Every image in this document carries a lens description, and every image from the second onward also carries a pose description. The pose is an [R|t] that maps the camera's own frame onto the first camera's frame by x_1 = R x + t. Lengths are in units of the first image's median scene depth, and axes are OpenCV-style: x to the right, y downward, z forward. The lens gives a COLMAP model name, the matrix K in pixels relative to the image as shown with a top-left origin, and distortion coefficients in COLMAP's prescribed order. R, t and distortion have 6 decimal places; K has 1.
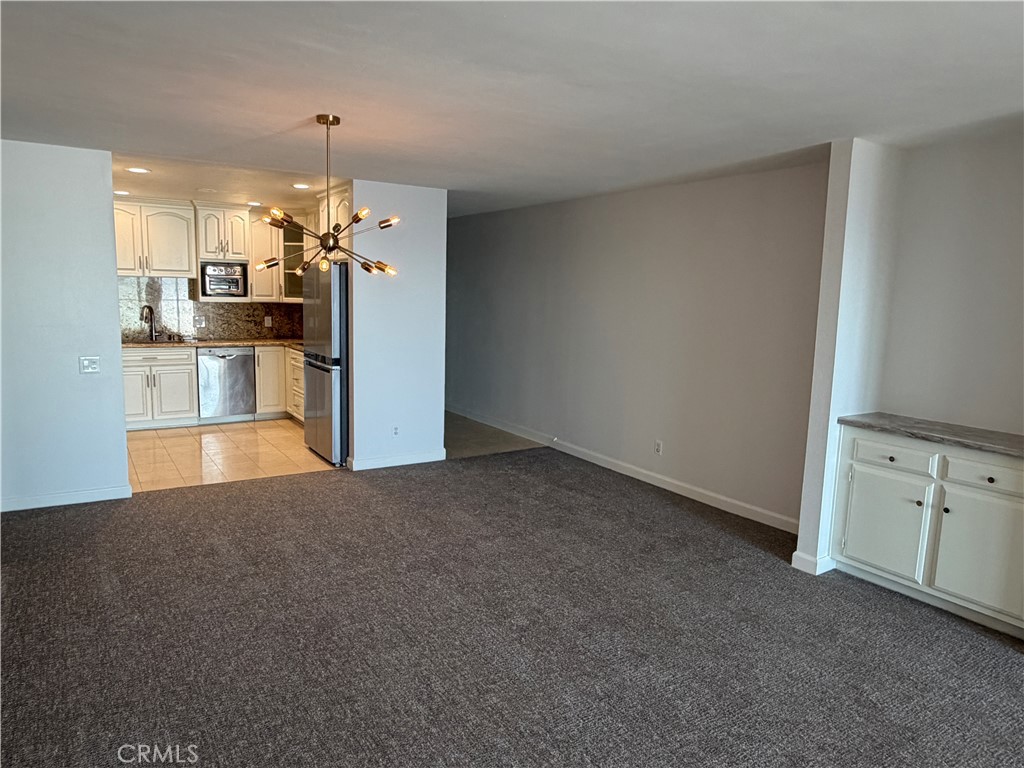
lens RADIAL K [[691.7, 0, 517.0], [0, 691.7, 385.4], [0, 0, 1]] dist [-0.025522, -0.001894]
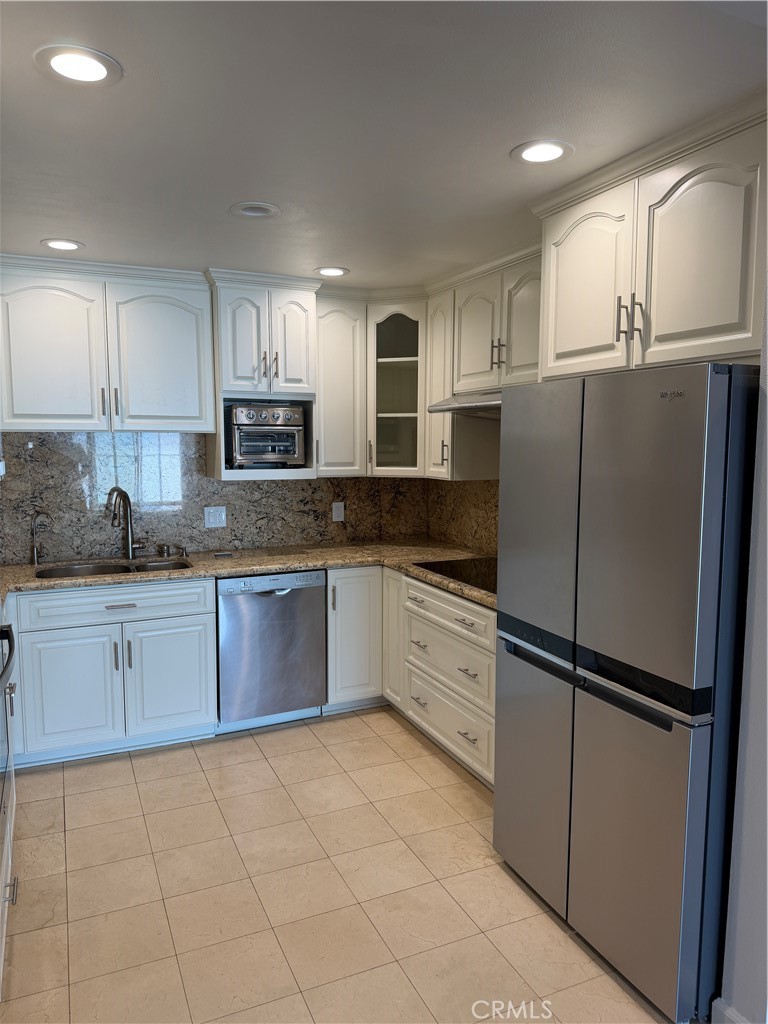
lens RADIAL K [[728.6, 0, 384.2], [0, 728.6, 509.3], [0, 0, 1]] dist [0.076841, -0.061836]
pose [[0.988537, -0.008217, -0.150757, -0.263014], [0.002707, 0.999322, -0.036718, -0.080045], [0.150956, 0.035889, 0.987889, 0.494521]]
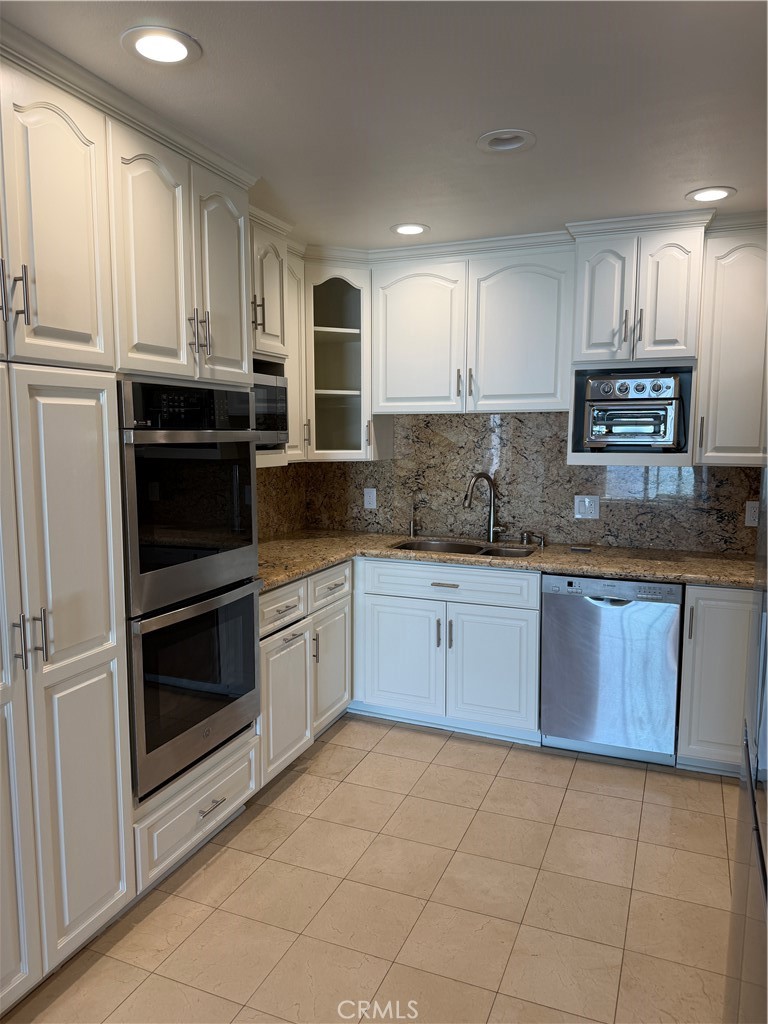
lens RADIAL K [[728.6, 0, 381.2], [0, 728.6, 513.1], [0, 0, 1]] dist [0.076841, -0.061836]
pose [[0.573347, 0.068544, -0.816440, -0.147866], [-0.098001, 0.995077, 0.014720, -0.084654], [0.813430, 0.071572, 0.577242, 0.626793]]
